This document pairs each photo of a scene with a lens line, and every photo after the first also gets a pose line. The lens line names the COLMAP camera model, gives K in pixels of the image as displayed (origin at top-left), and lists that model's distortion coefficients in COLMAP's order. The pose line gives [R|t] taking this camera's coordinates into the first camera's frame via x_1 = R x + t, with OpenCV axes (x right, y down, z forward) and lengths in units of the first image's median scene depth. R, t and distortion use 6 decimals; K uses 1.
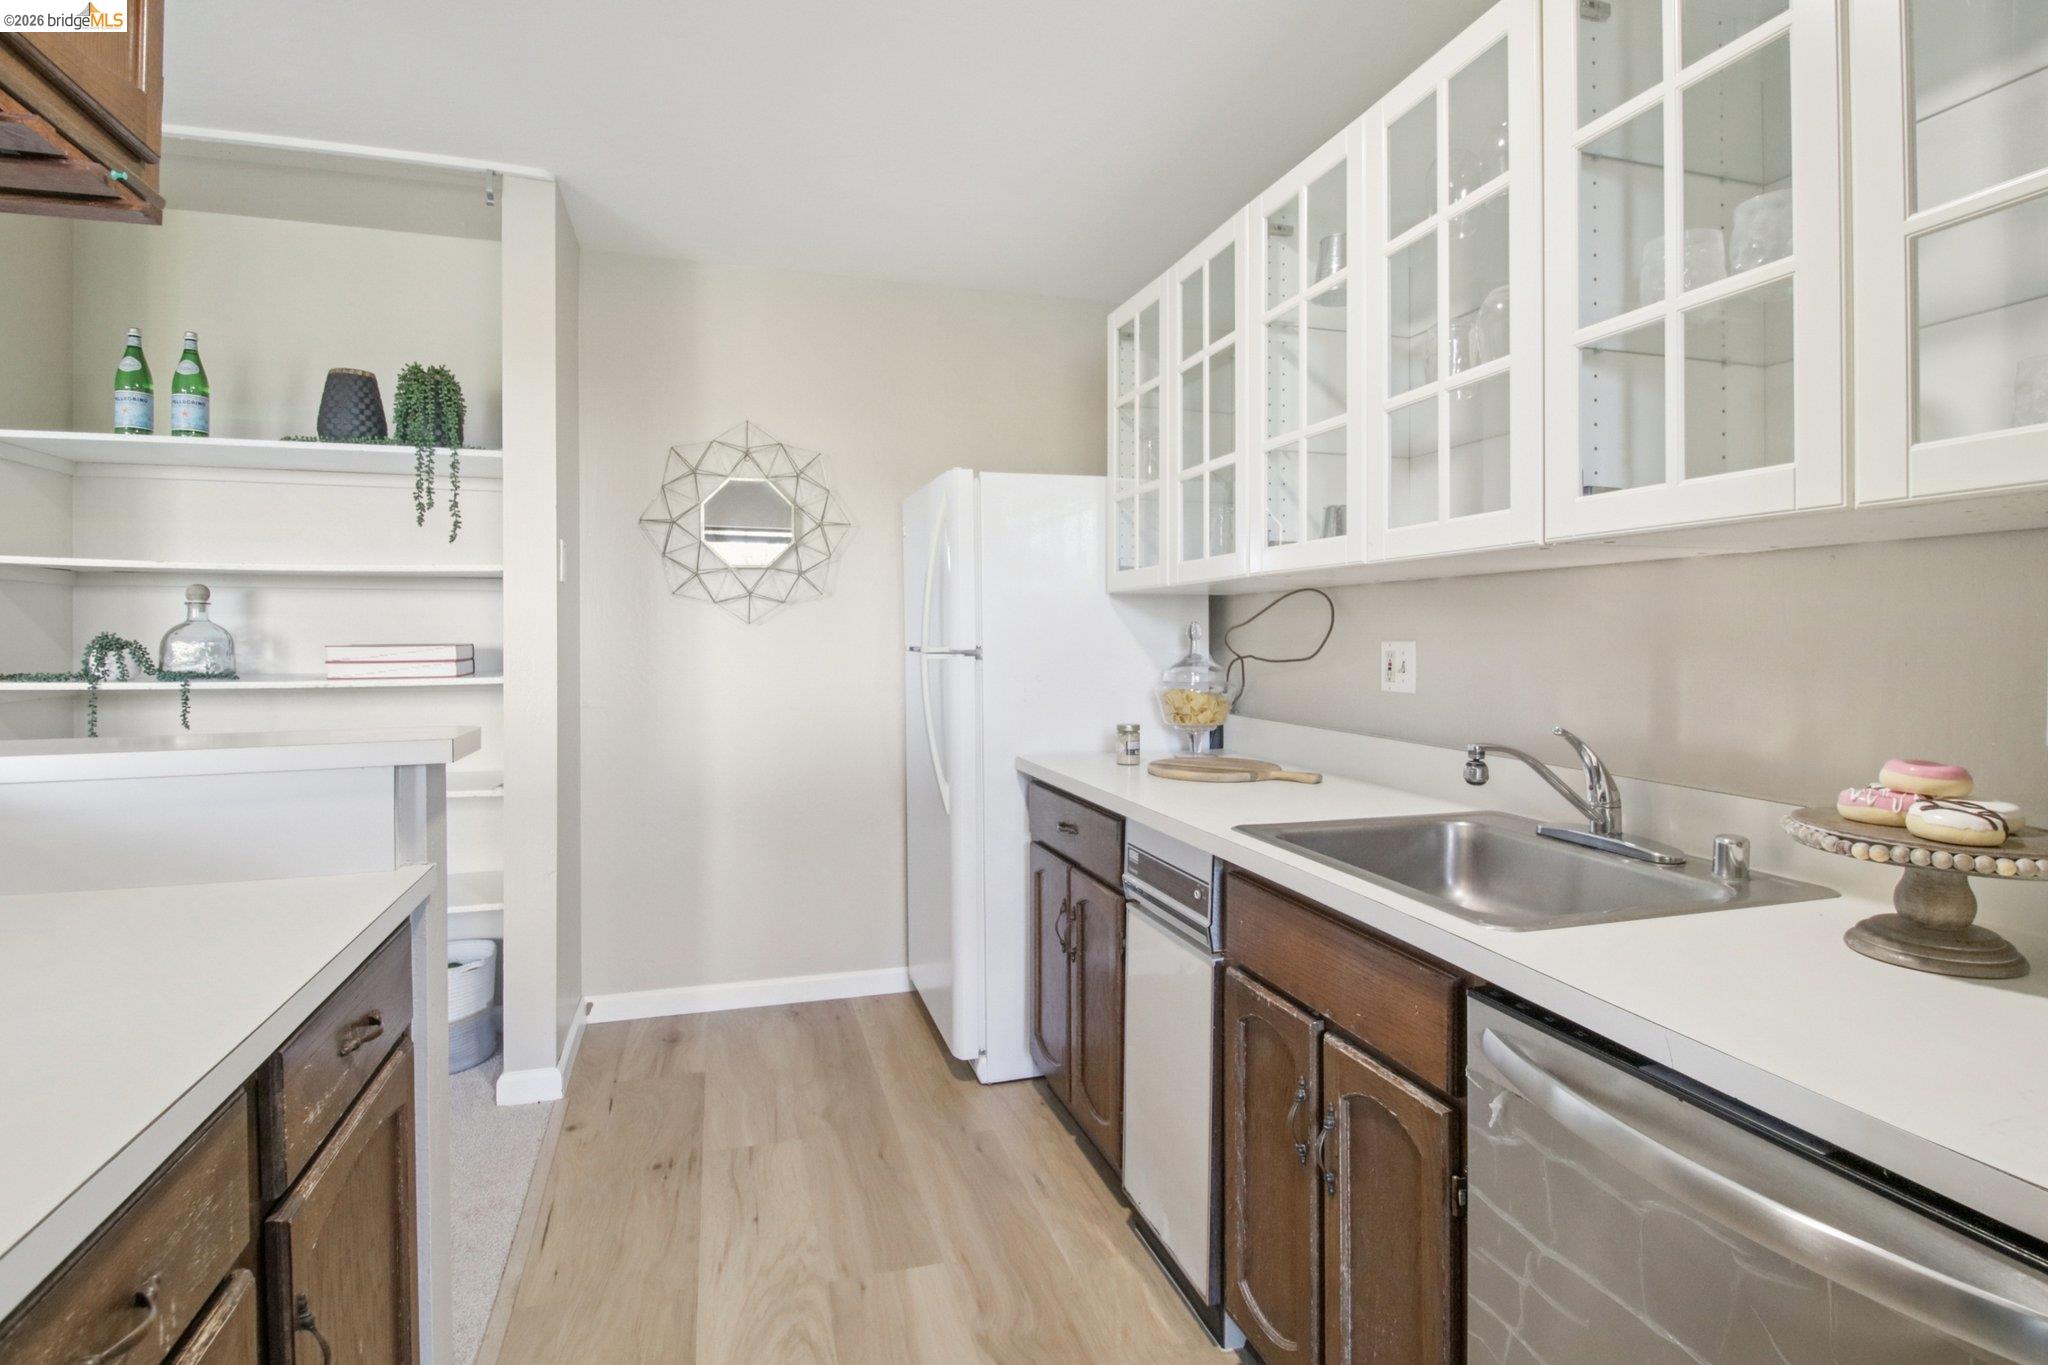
lens RADIAL K [[1013.2, 0, 1025.2], [0, 1013.2, 640.7], [0, 0, 1]] dist [0.000718, -0.012498]
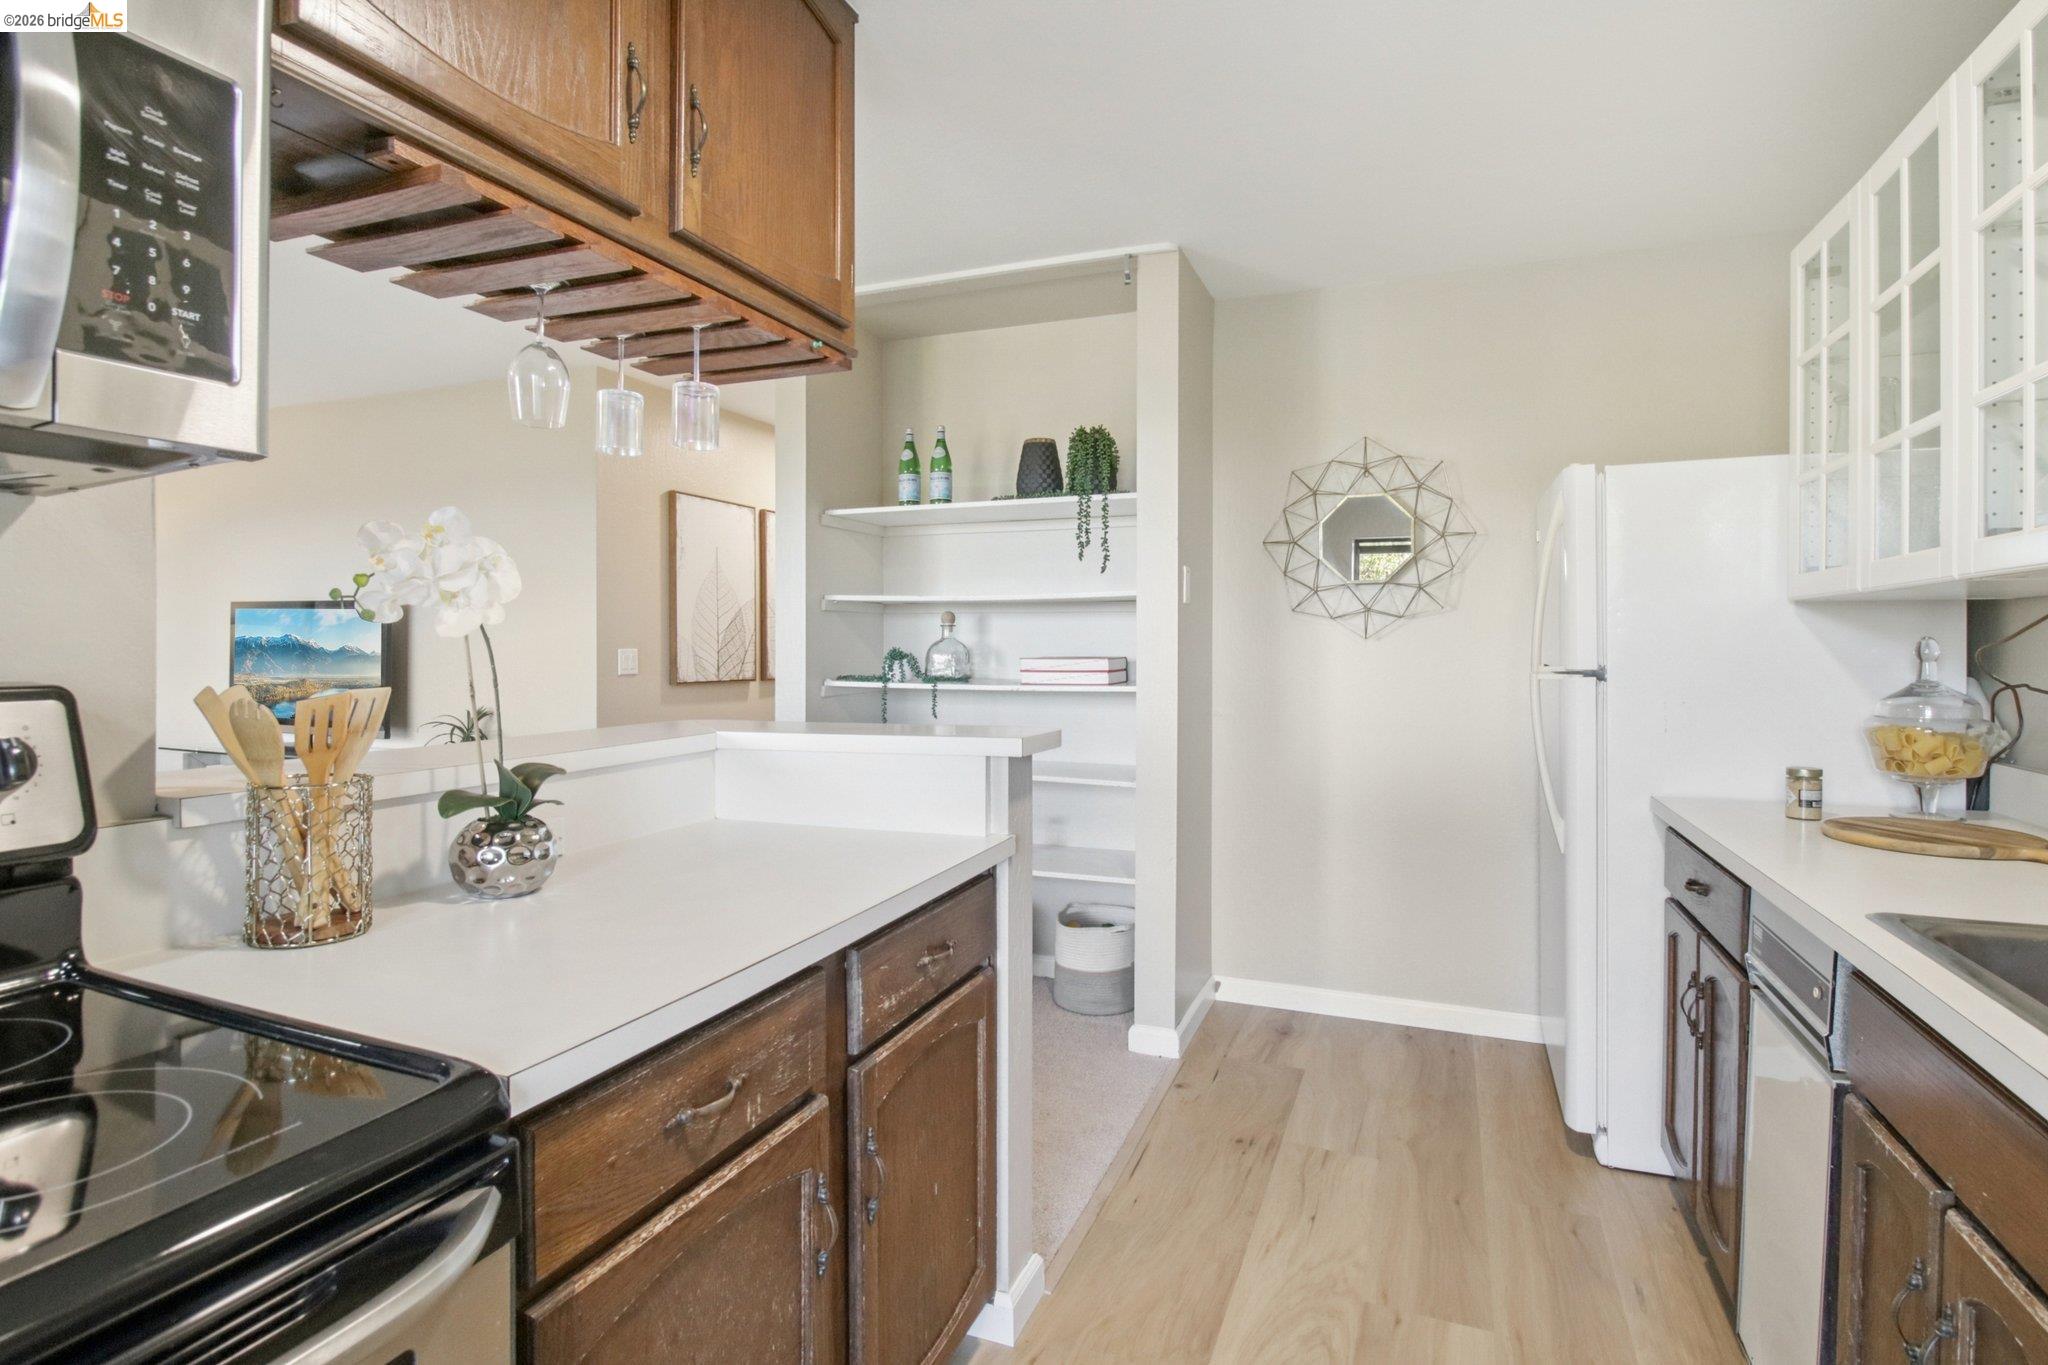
lens RADIAL K [[1013.2, 0, 1032.6], [0, 1013.2, 655.2], [0, 0, 1]] dist [0.000718, -0.012498]
pose [[0.779777, 0.008022, -0.626005, 0.123320], [-0.003860, 0.999961, 0.008005, -0.009240], [0.626045, -0.003825, 0.779778, 0.012222]]
